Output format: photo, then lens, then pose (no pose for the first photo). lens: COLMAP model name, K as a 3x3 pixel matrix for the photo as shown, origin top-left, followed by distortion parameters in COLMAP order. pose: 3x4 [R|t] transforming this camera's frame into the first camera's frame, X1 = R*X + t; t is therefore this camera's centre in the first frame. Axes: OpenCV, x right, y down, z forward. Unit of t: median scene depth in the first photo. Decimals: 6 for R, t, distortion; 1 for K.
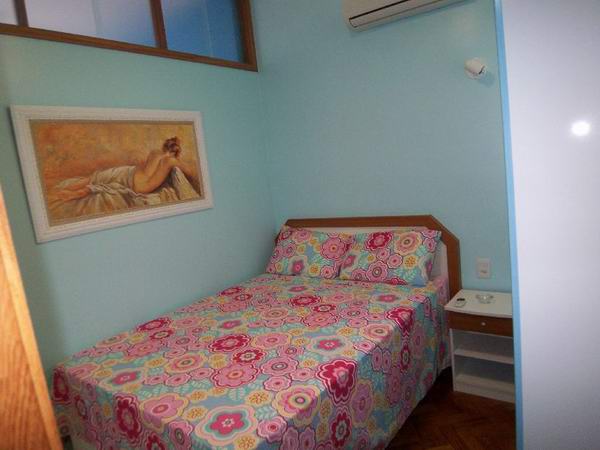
lens RADIAL K [[408.9, 0, 300.0], [0, 408.9, 225.0], [0, 0, 1]] dist [-0.026934, -0.002063]
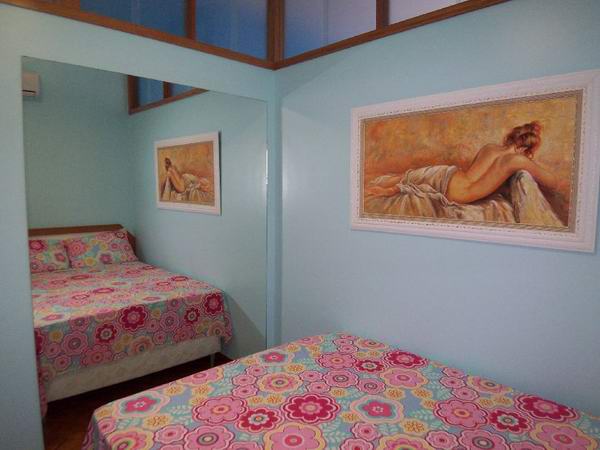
lens RADIAL K [[408.9, 0, 300.0], [0, 408.9, 225.0], [0, 0, 1]] dist [-0.026934, -0.002063]
pose [[-0.178624, 0.210234, -0.961195, 0.410800], [-0.124371, 0.964246, 0.234014, -0.182470], [0.976025, 0.161345, -0.146090, 0.852647]]
